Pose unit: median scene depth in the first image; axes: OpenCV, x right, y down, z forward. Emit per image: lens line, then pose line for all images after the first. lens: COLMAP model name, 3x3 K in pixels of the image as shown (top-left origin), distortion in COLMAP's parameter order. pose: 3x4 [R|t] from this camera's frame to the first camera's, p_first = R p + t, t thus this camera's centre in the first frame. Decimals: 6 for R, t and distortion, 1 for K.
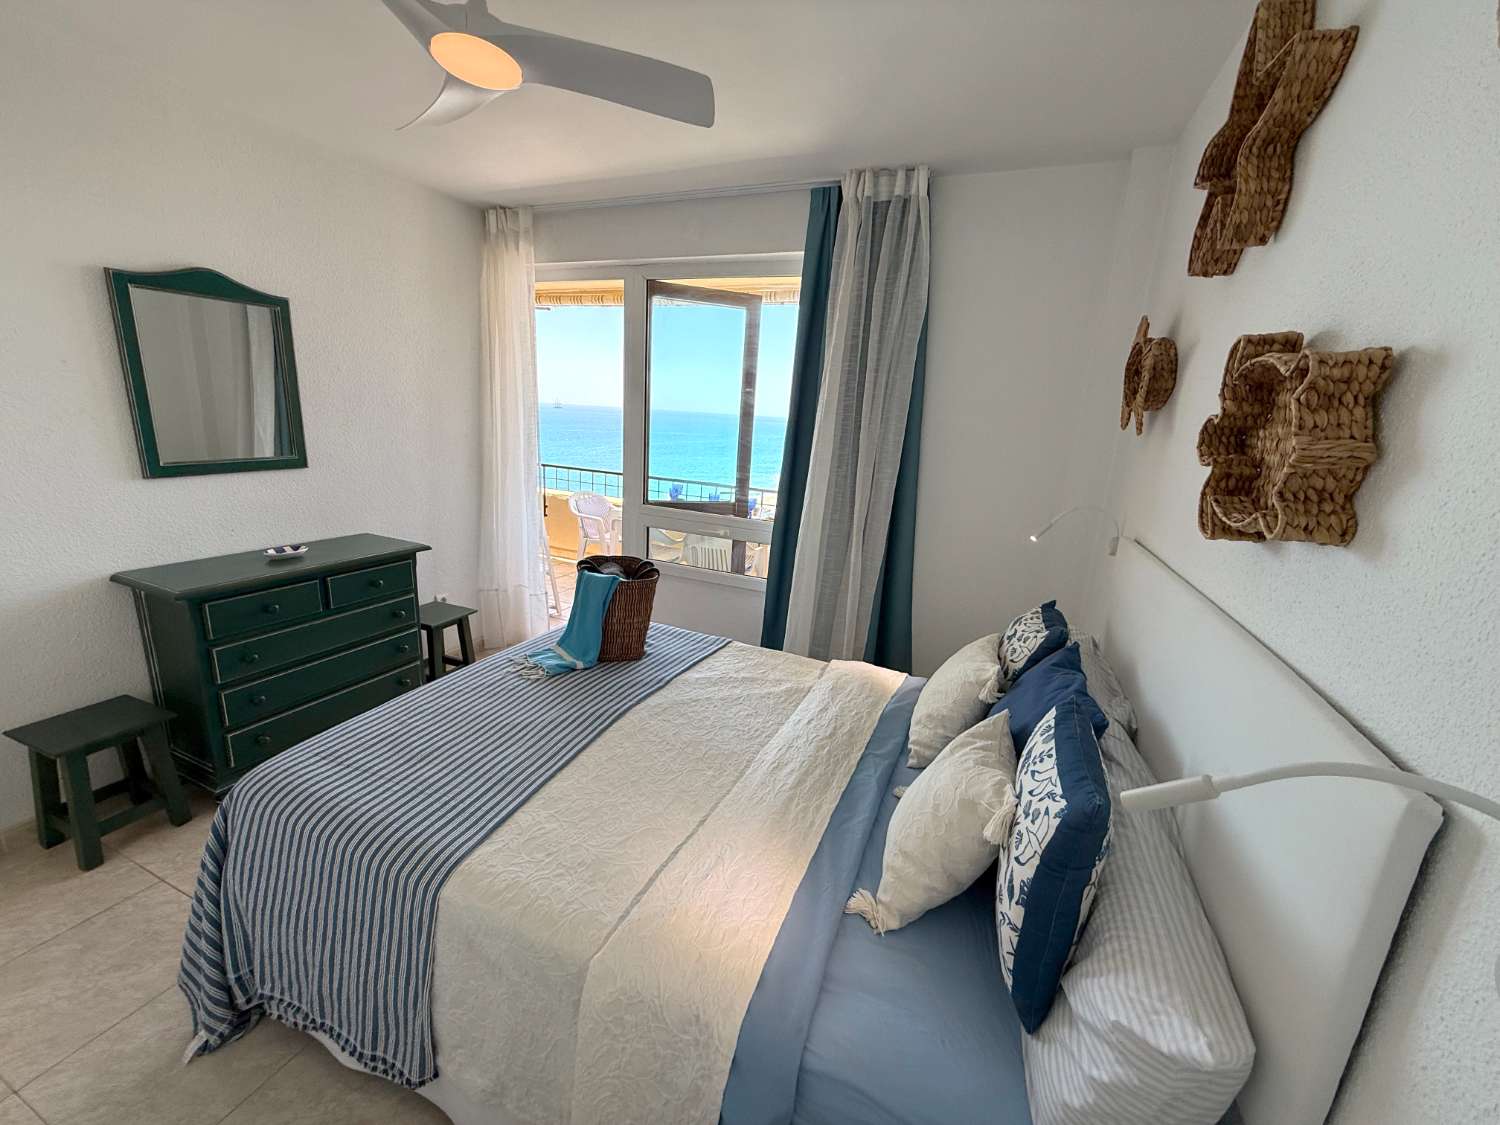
lens RADIAL K [[597.8, 0, 745.4], [0, 597.8, 553.4], [0, 0, 1]] dist [-0.001164, 0.000844]
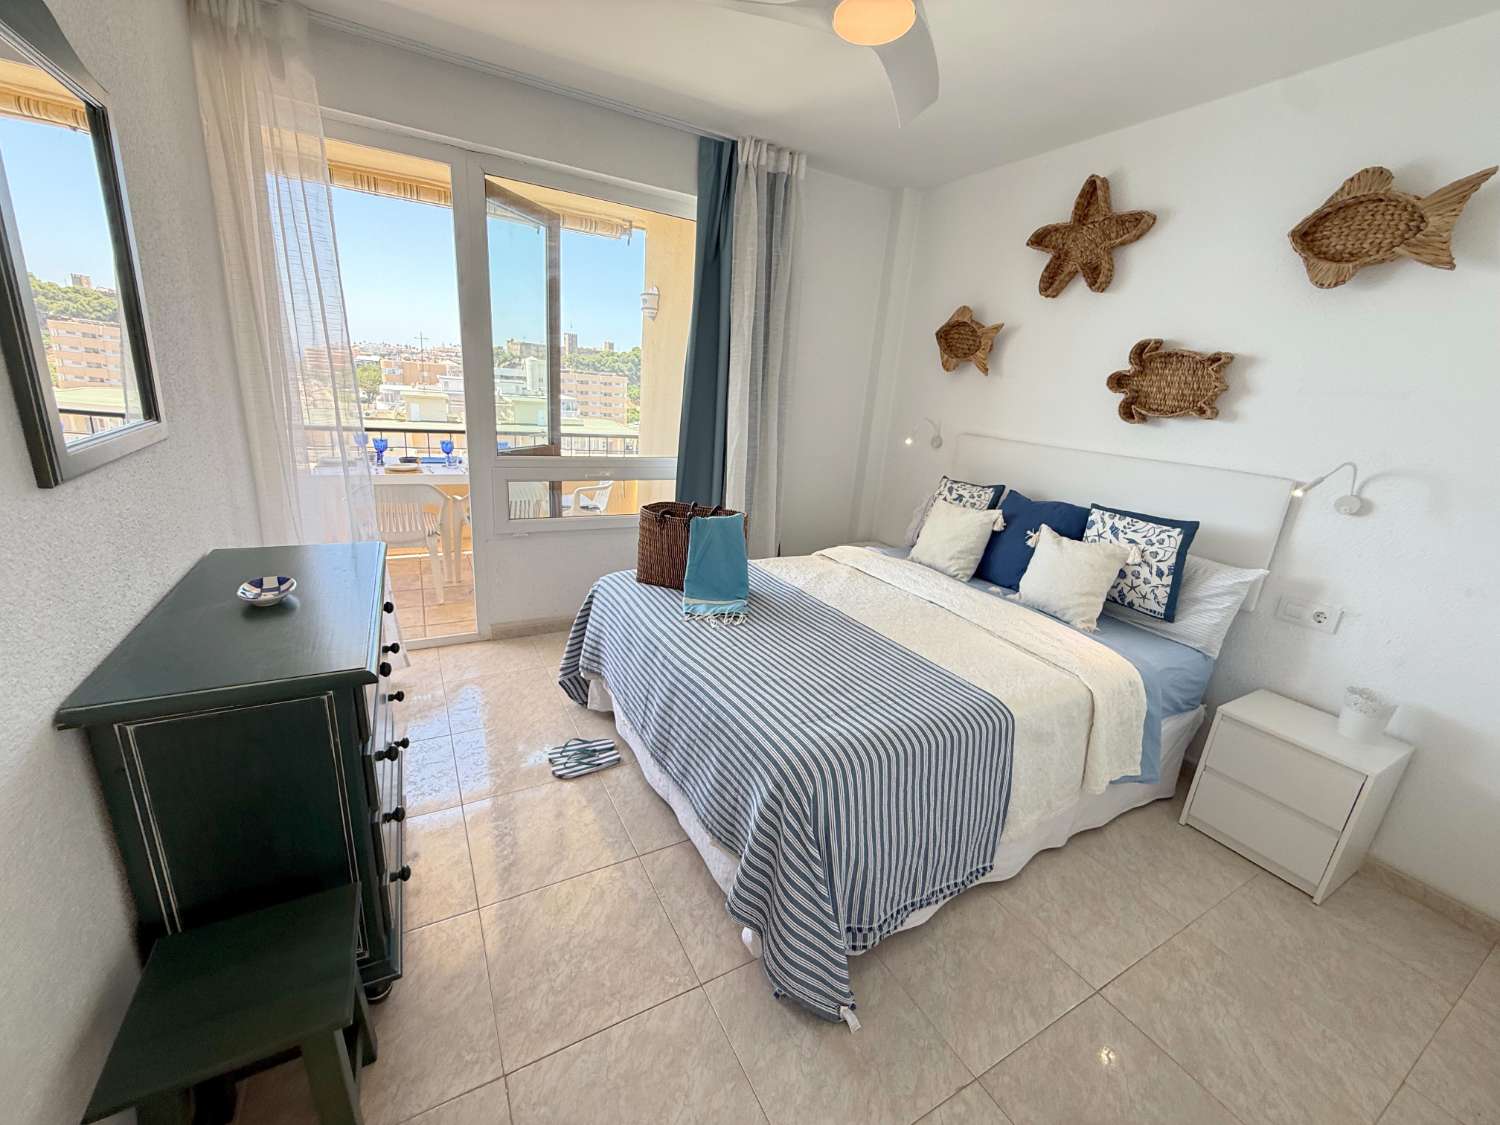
lens RADIAL K [[597.8, 0, 745.2], [0, 597.8, 558.3], [0, 0, 1]] dist [-0.001164, 0.000844]
pose [[0.621950, -0.244646, 0.743859, -0.858152], [0.148630, 0.969556, 0.194603, -0.080186], [-0.768822, -0.010474, 0.639377, 0.261754]]
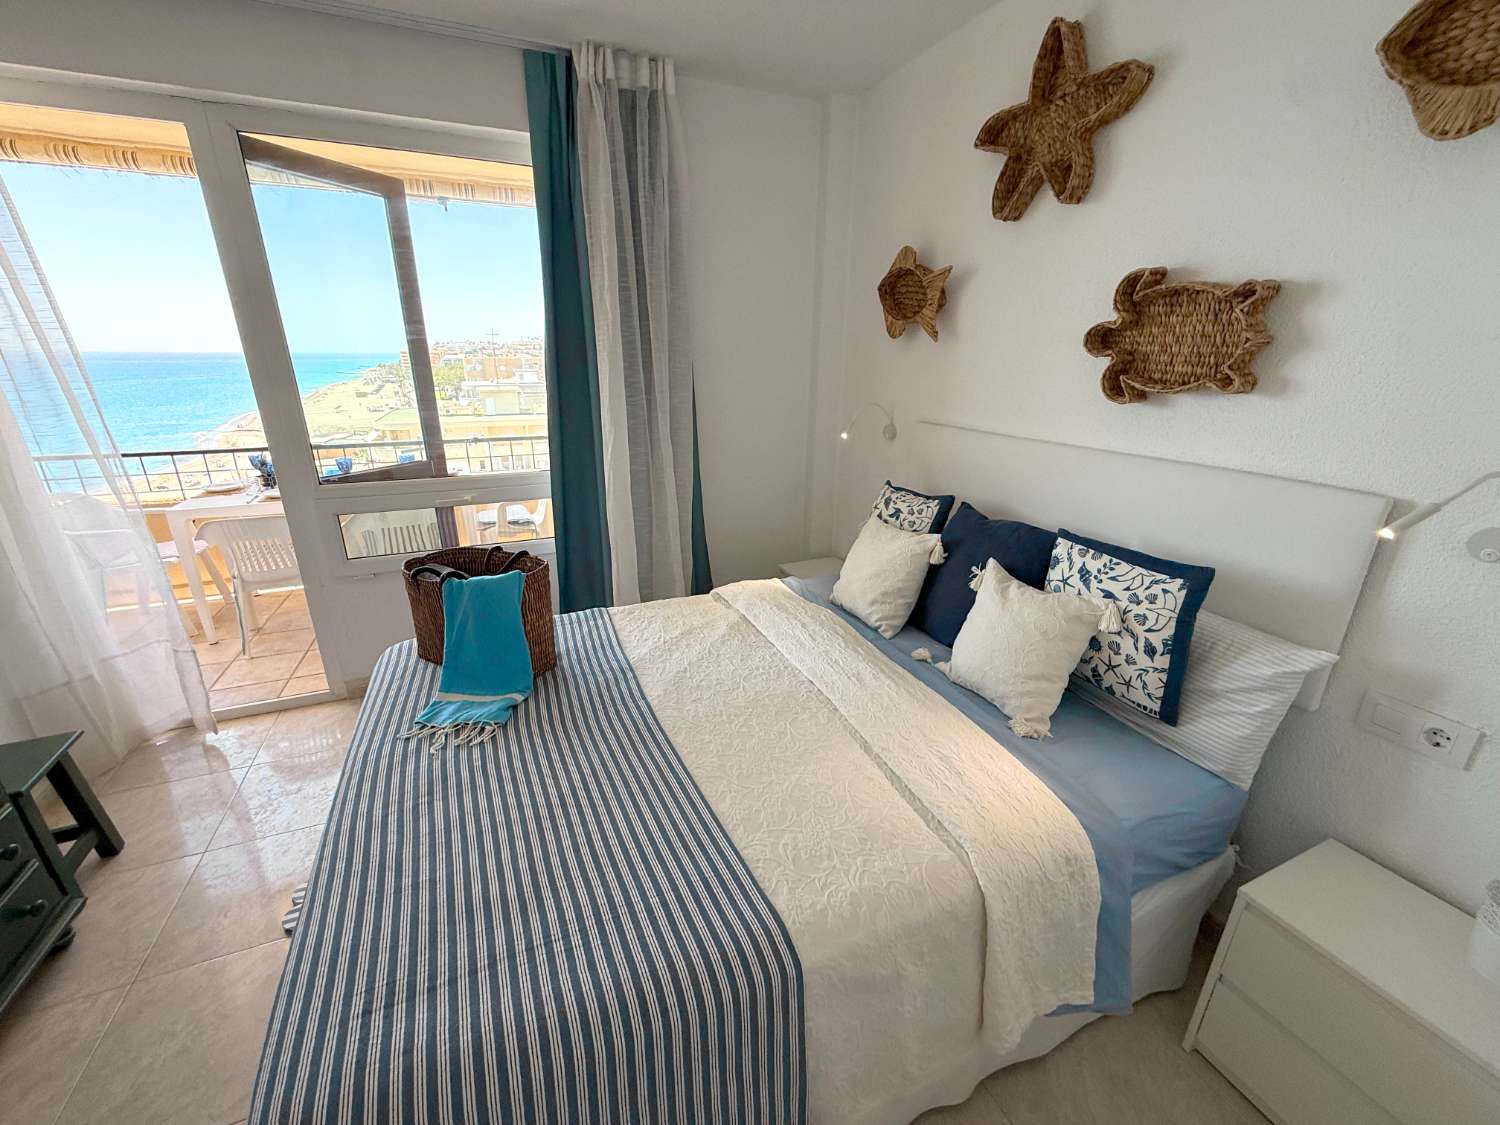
lens RADIAL K [[597.8, 0, 744.0], [0, 597.8, 559.0], [0, 0, 1]] dist [-0.001164, 0.000844]
pose [[0.701481, -0.294173, 0.649143, -0.424307], [0.205158, 0.955633, 0.211366, -0.068602], [-0.682521, -0.015092, 0.730710, 0.209966]]
